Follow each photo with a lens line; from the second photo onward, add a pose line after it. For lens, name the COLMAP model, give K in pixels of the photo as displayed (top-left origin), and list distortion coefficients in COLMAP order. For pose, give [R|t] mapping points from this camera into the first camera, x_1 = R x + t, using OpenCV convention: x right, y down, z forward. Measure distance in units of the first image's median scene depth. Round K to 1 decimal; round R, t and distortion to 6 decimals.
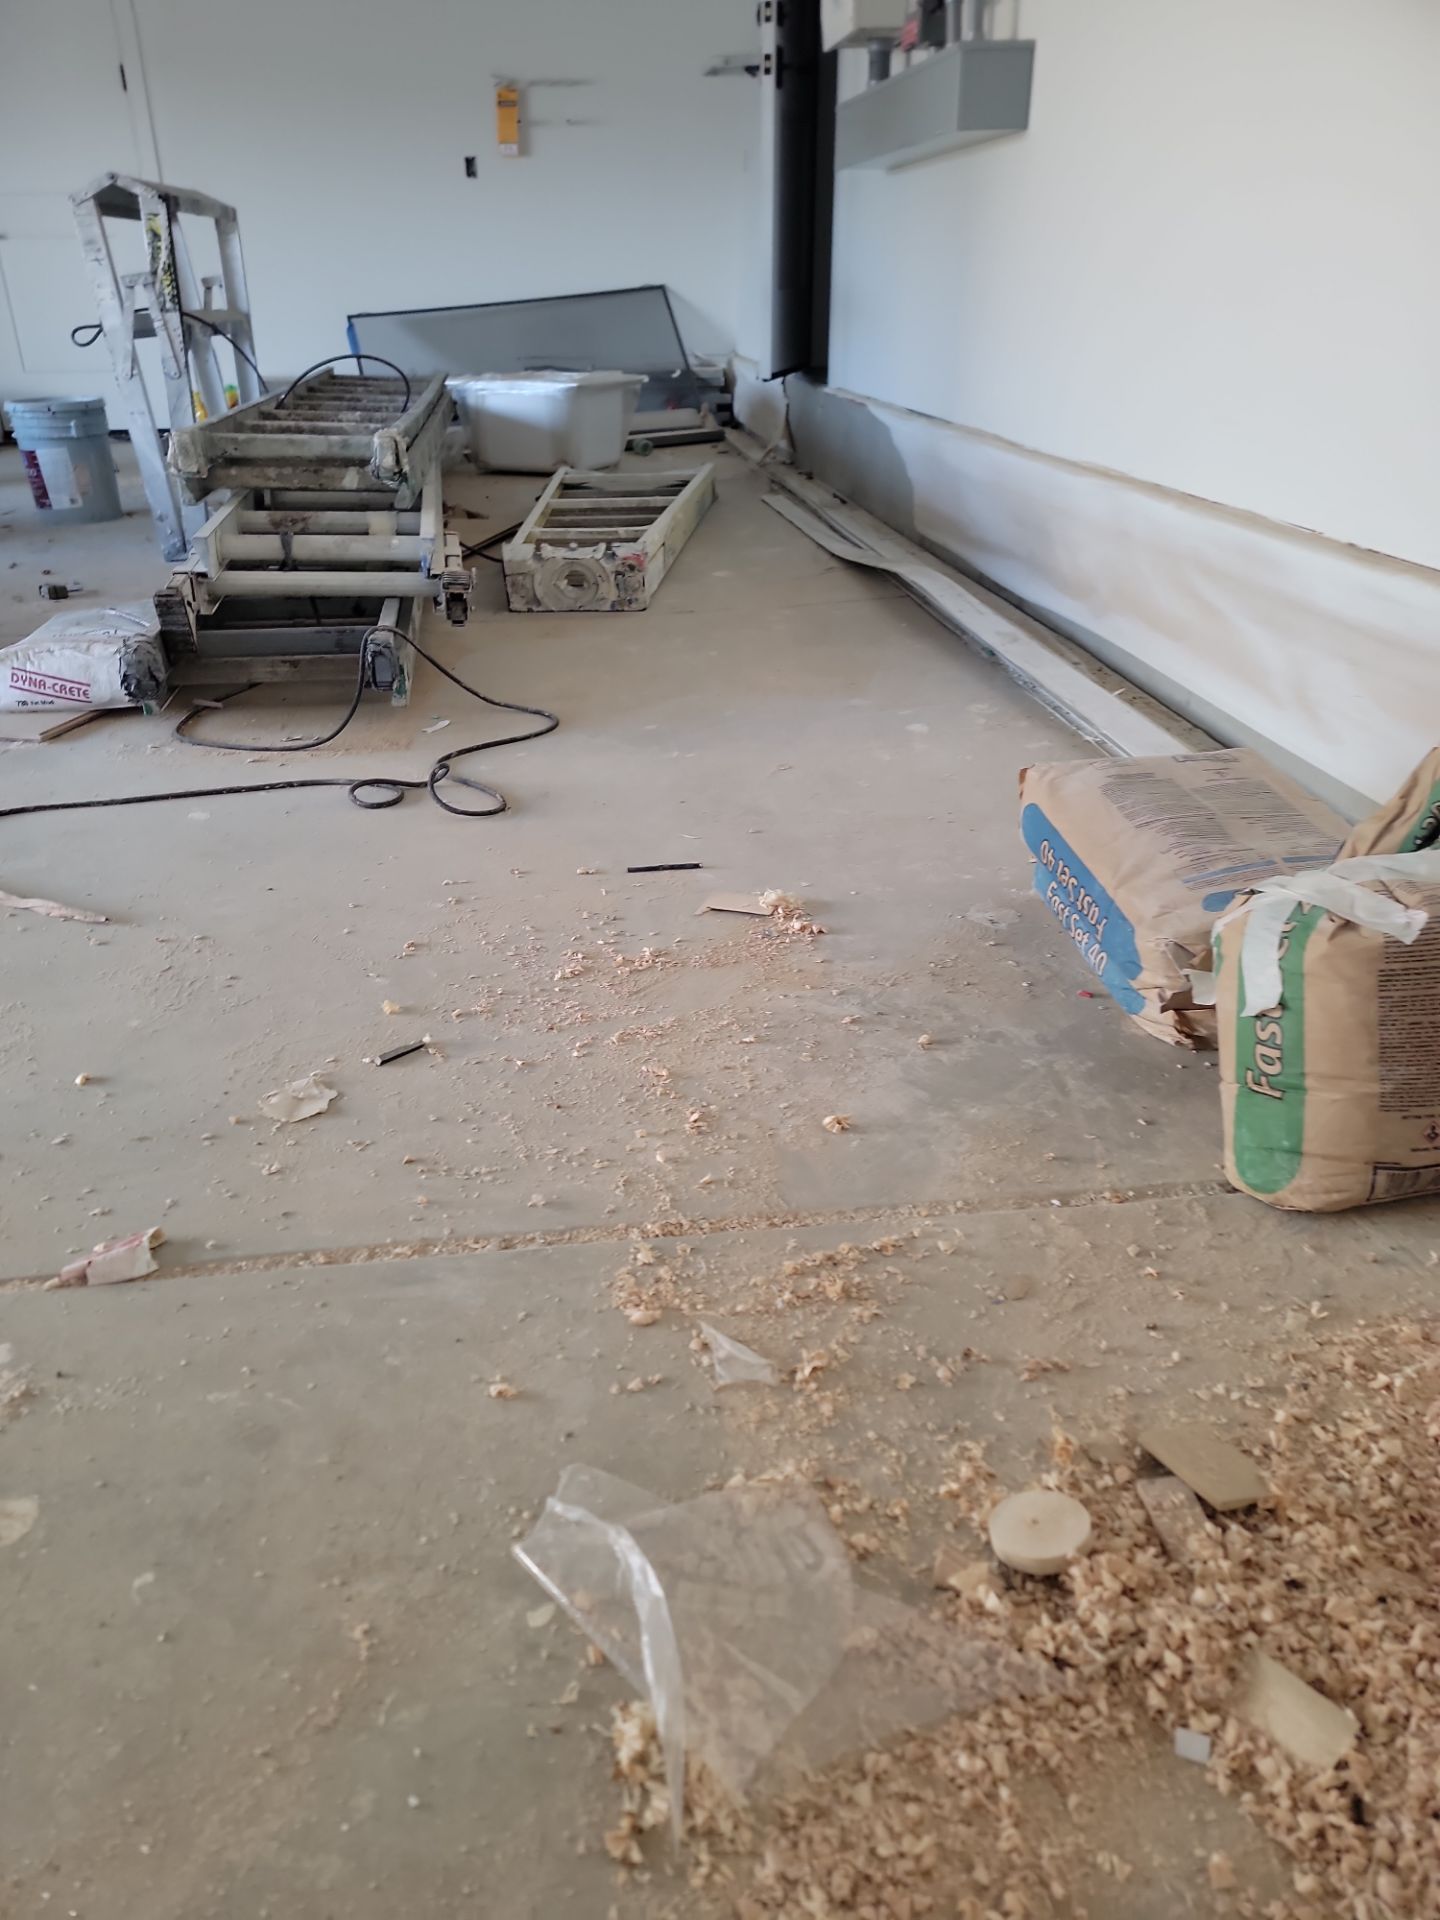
lens RADIAL K [[1394.0, 0, 720.0], [0, 1394.0, 960.0], [0, 0, 1]] dist [0.116608, -0.099877]
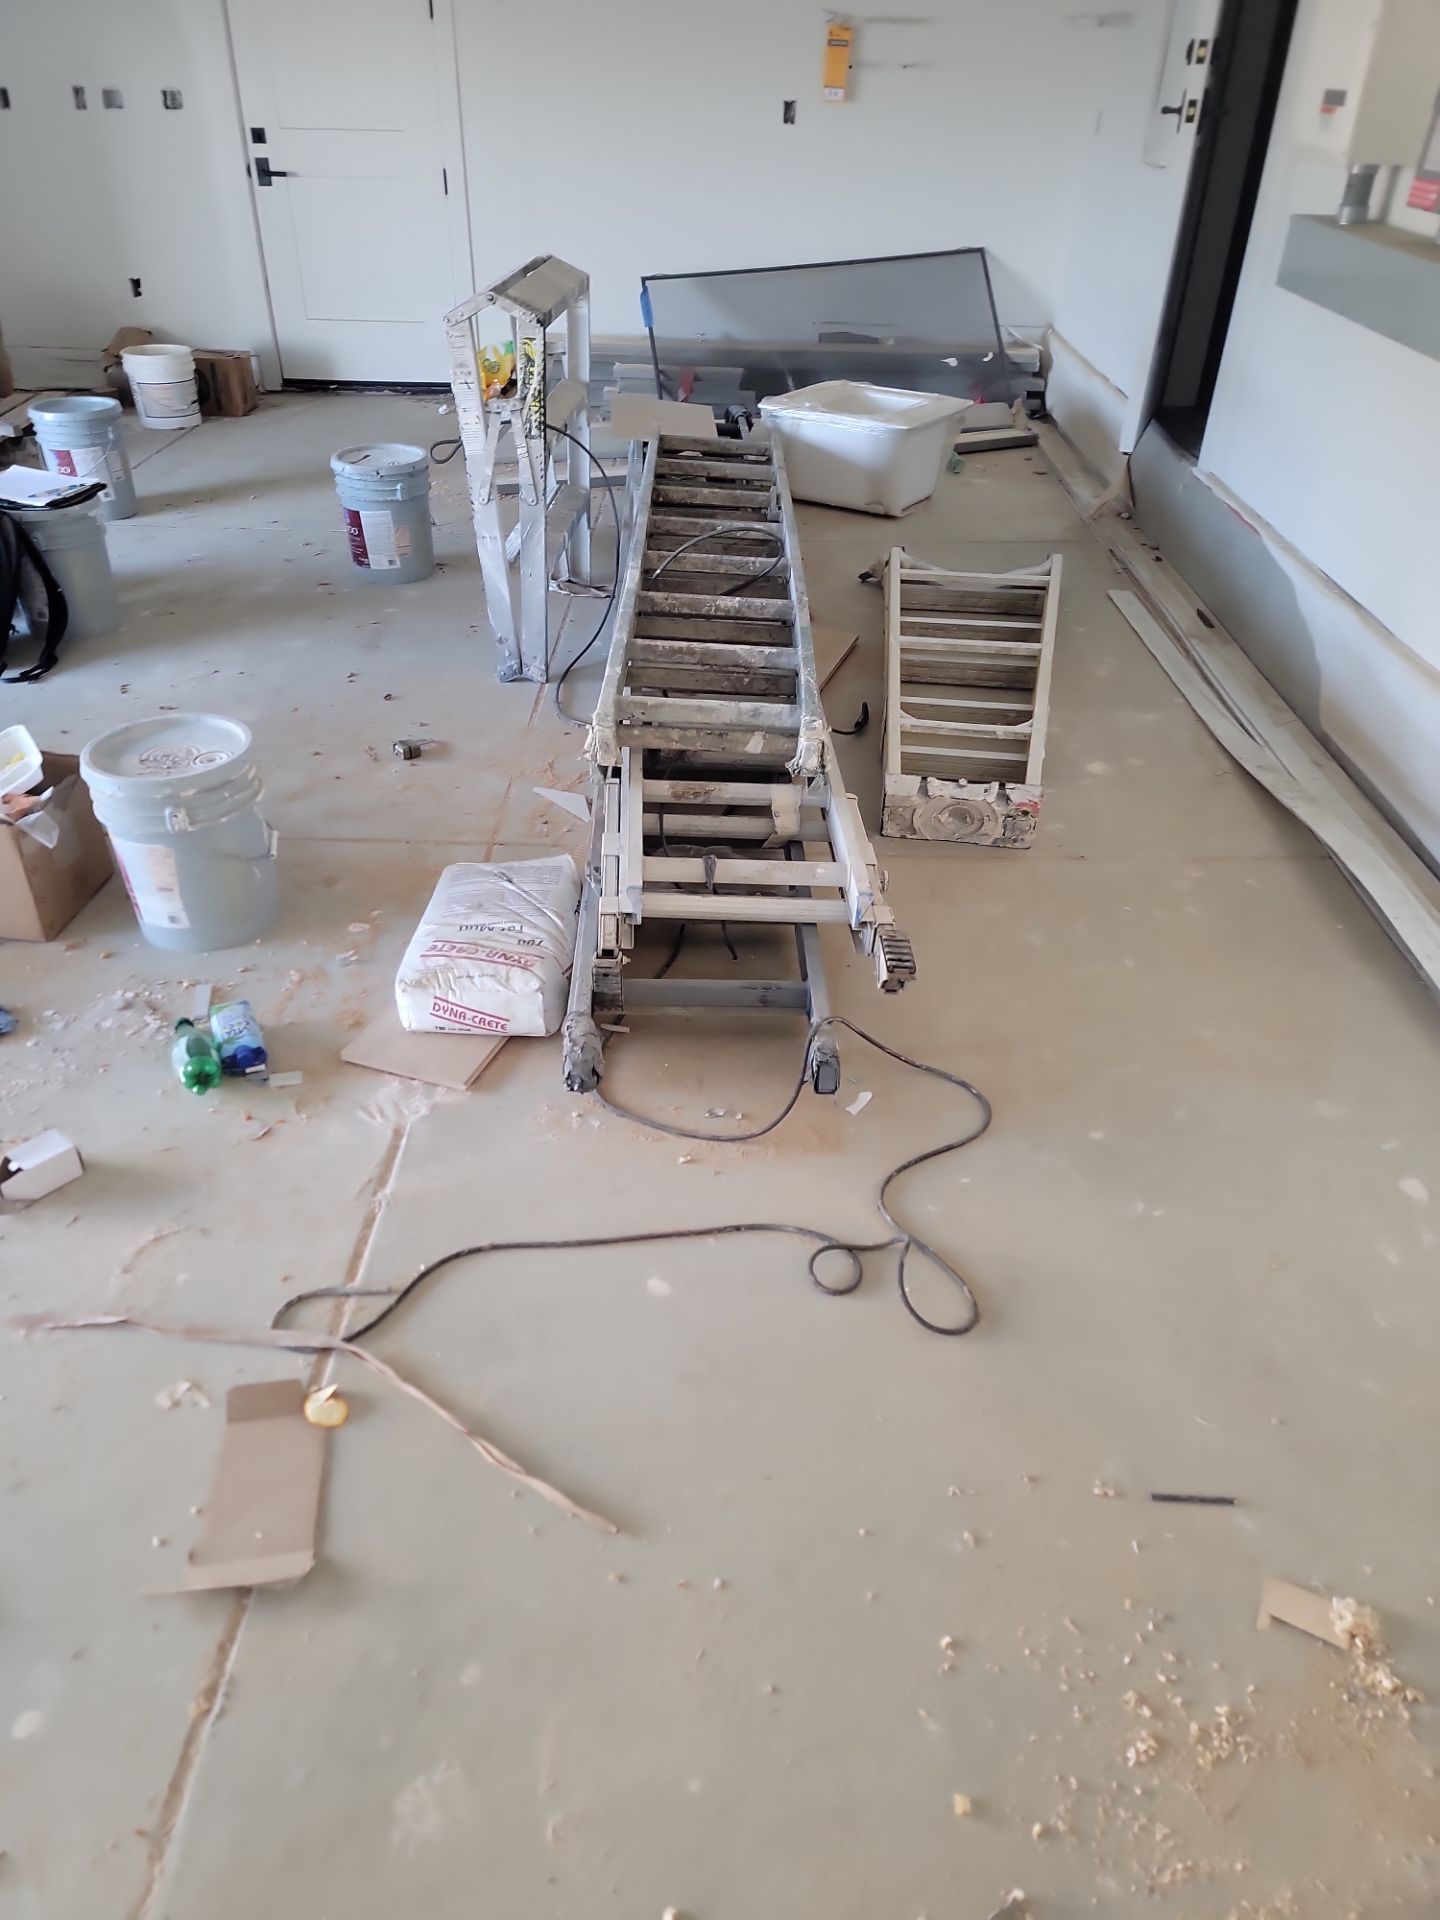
lens RADIAL K [[1394.0, 0, 720.0], [0, 1394.0, 960.0], [0, 0, 1]] dist [0.116608, -0.099877]
pose [[0.990938, 0.098994, -0.090788, -0.145183], [-0.086249, 0.987095, 0.134924, -0.251214], [0.102973, -0.125871, 0.986688, 0.051537]]
